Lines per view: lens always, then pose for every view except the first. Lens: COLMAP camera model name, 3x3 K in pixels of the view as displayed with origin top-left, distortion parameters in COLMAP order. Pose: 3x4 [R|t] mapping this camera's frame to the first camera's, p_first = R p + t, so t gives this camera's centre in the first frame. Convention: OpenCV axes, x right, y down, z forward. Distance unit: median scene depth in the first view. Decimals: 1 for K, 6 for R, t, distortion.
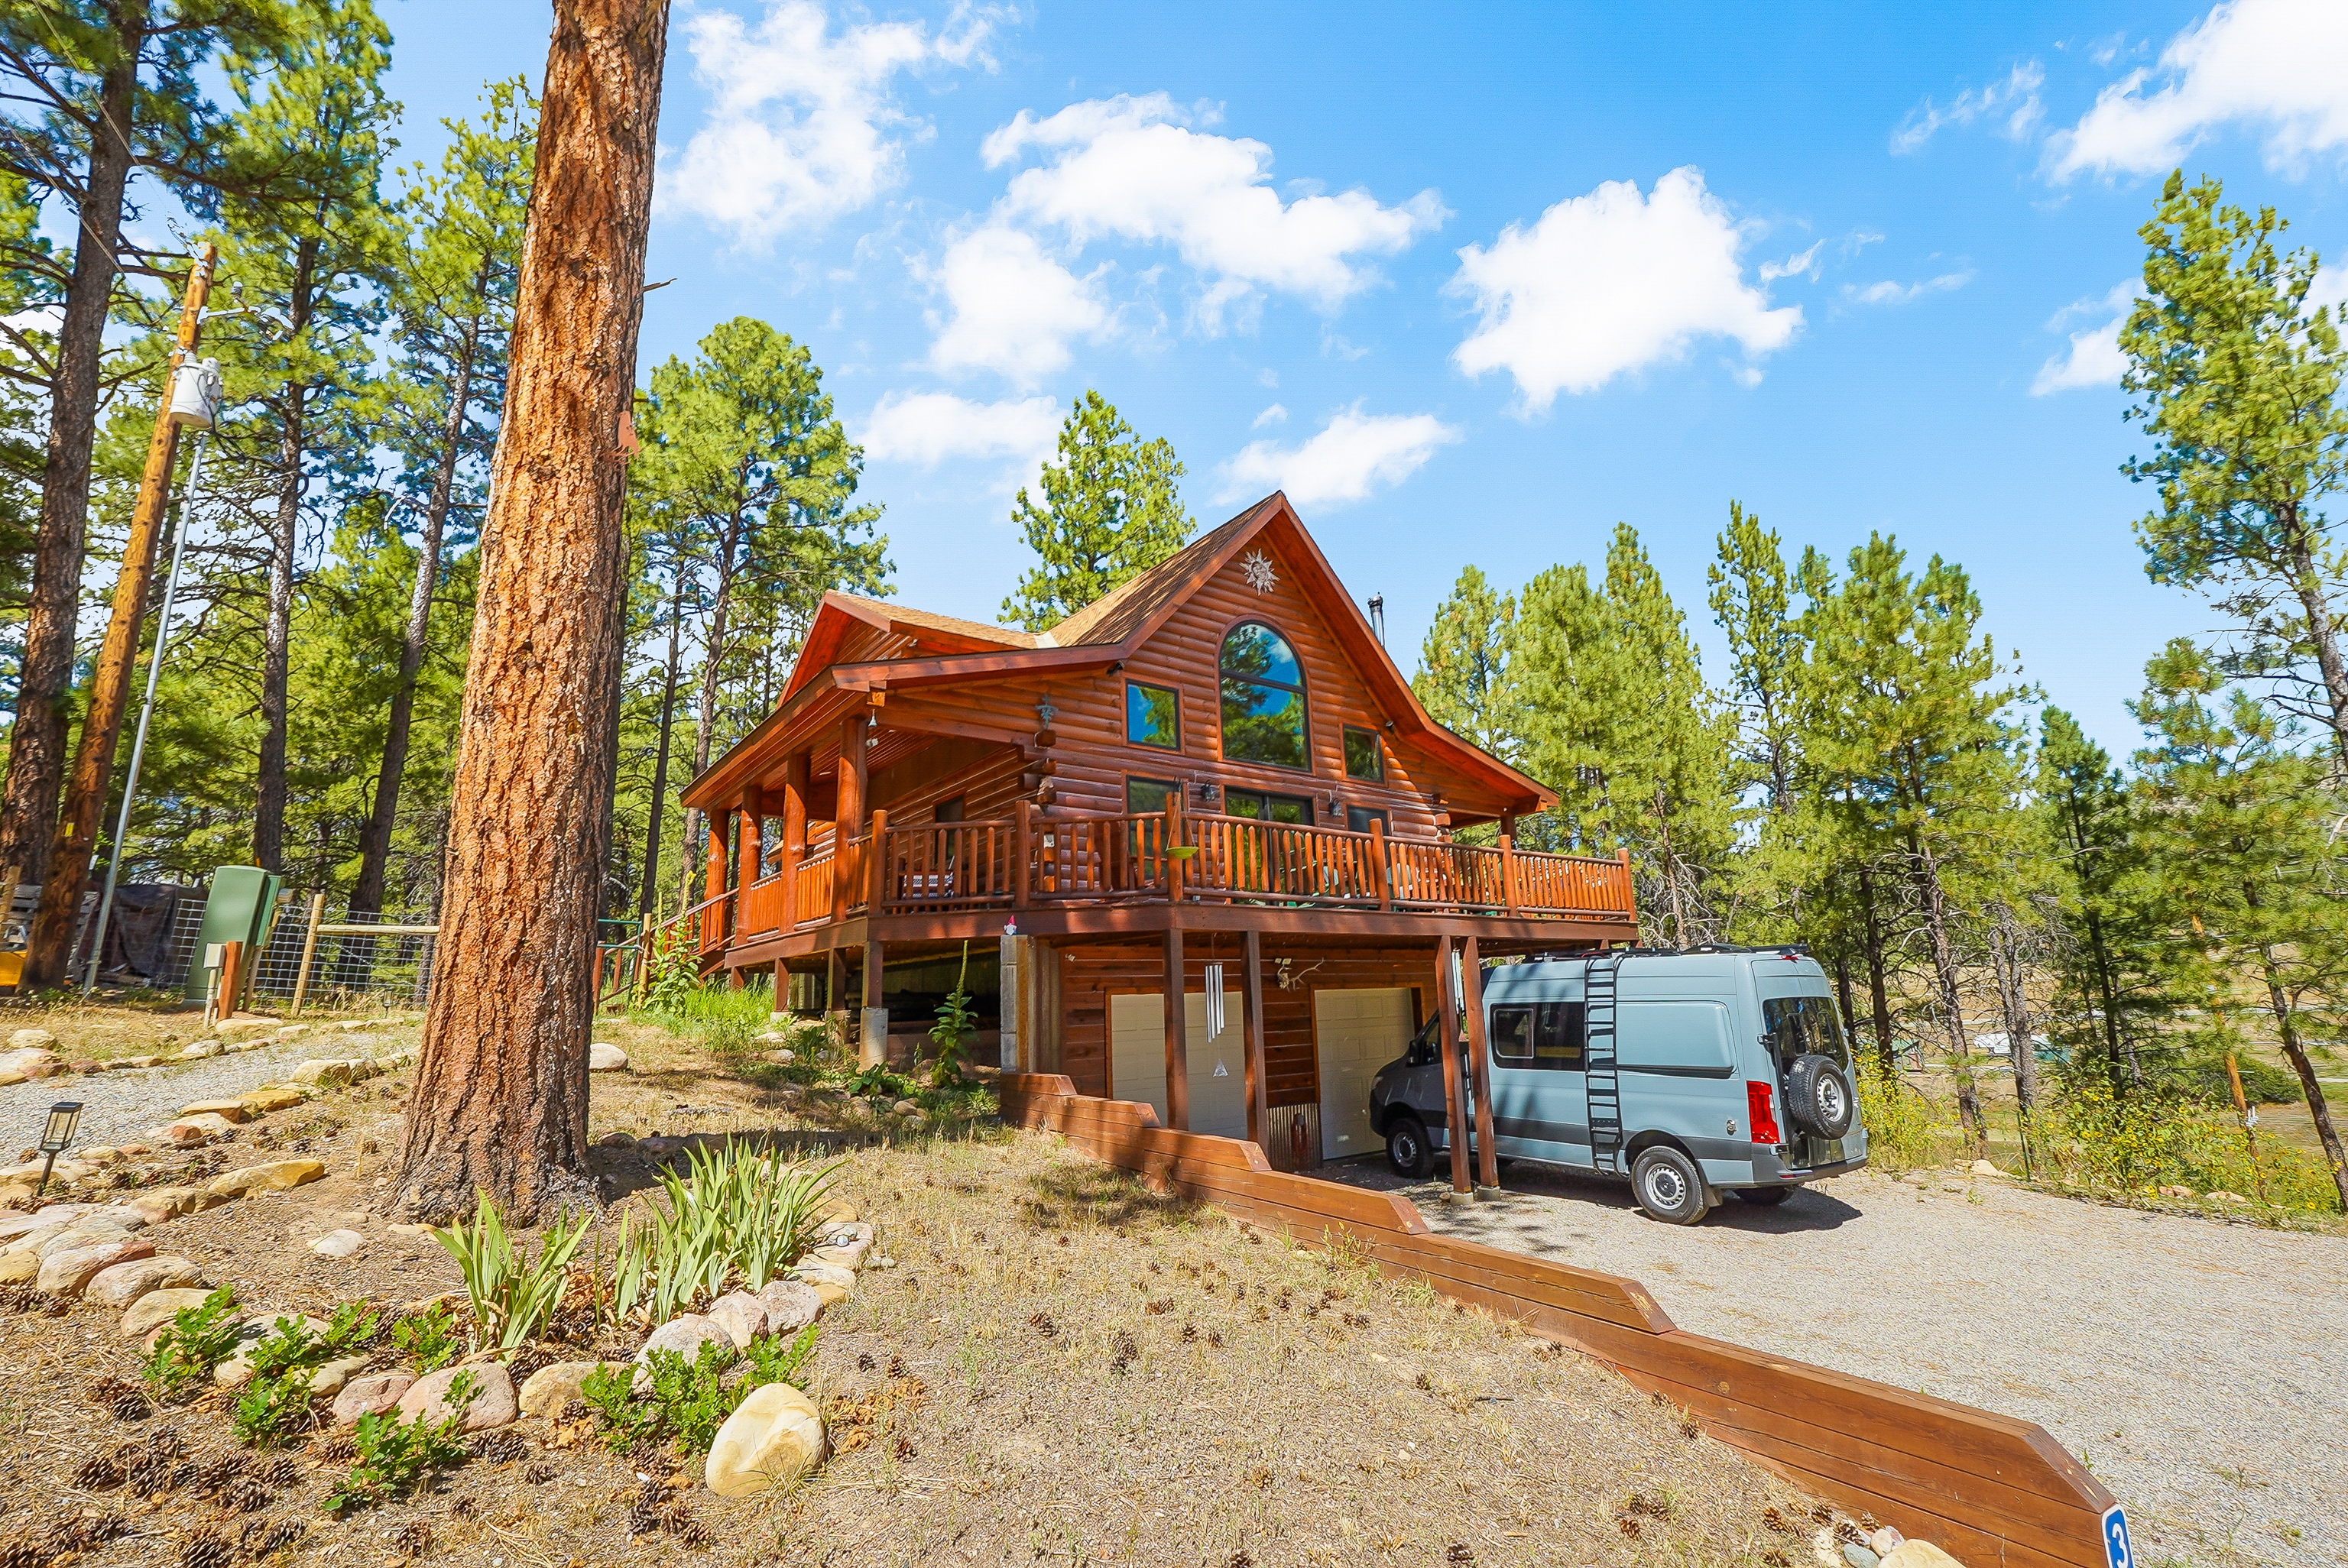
lens RADIAL K [[1009.2, 0, 1170.8], [0, 1009.2, 783.1], [0, 0, 1]] dist [-0.009779, -0.000002]
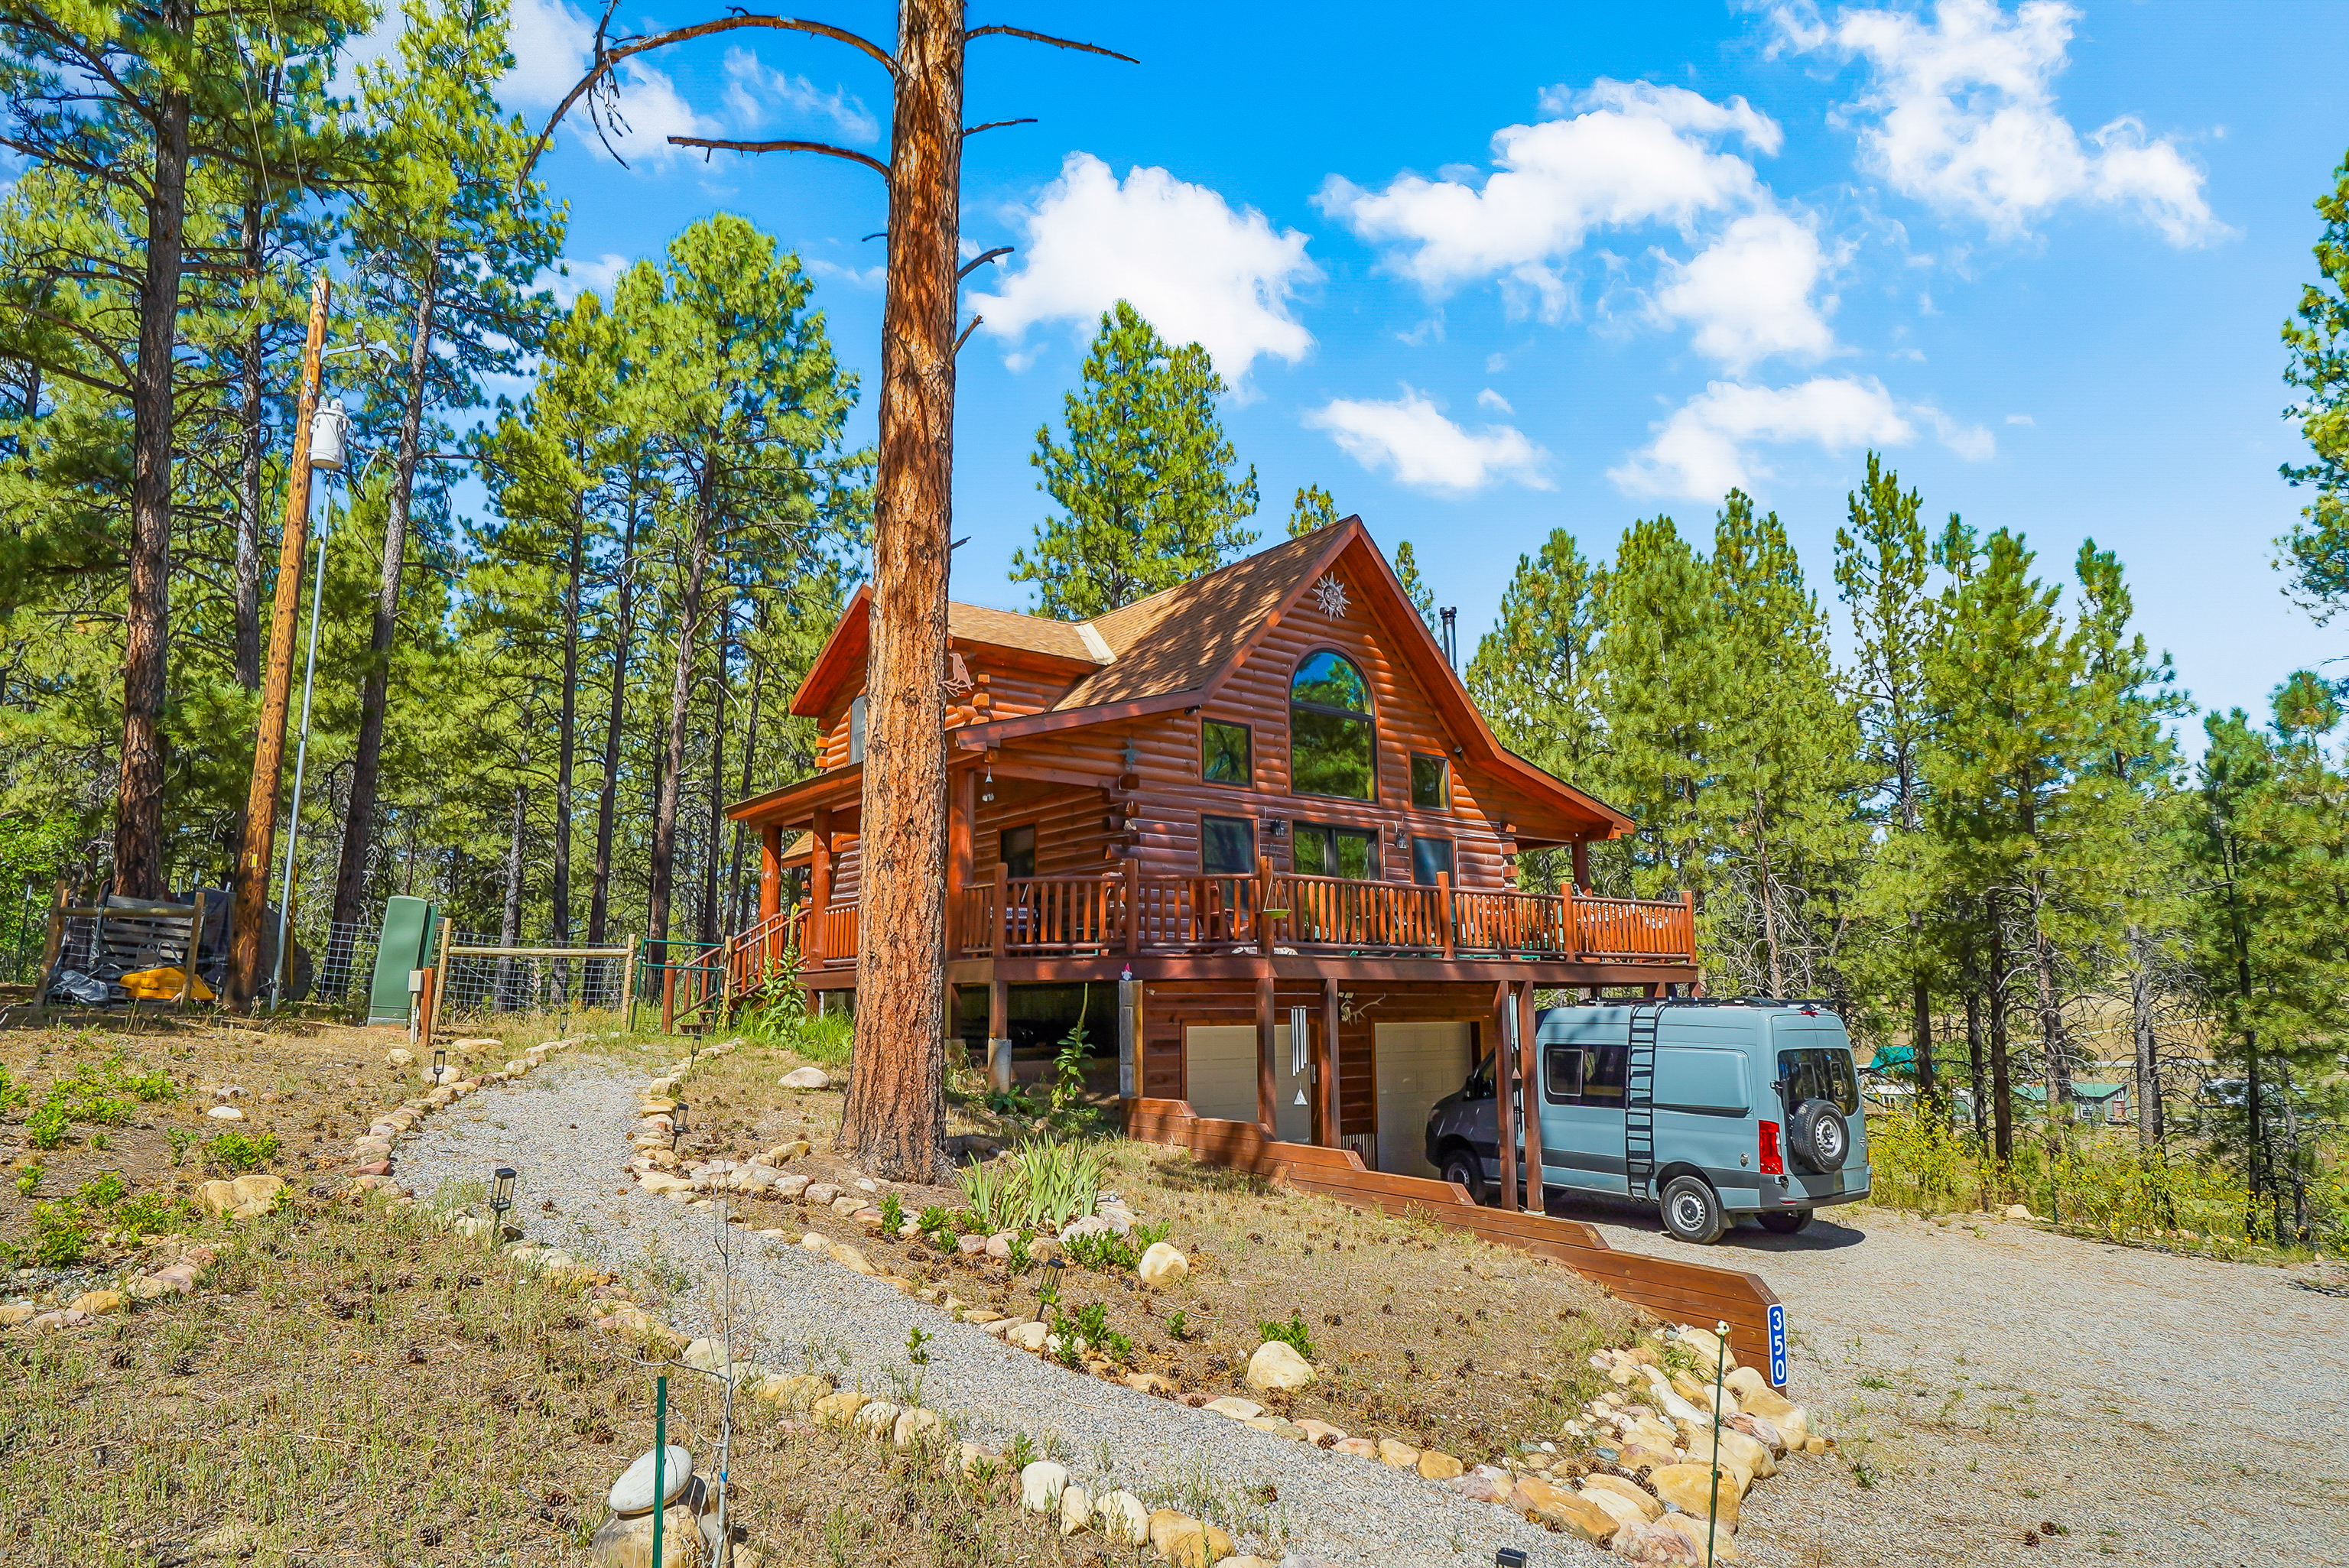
lens RADIAL K [[1383.7, 0, 1177.7], [0, 1383.7, 778.8], [0, 0, 1]] dist [0.001750, 0.006023]
pose [[0.999478, 0.026442, 0.018555, -0.063611], [-0.027338, 0.998382, 0.049855, -0.075144], [-0.017207, -0.050336, 0.998584, -0.268543]]
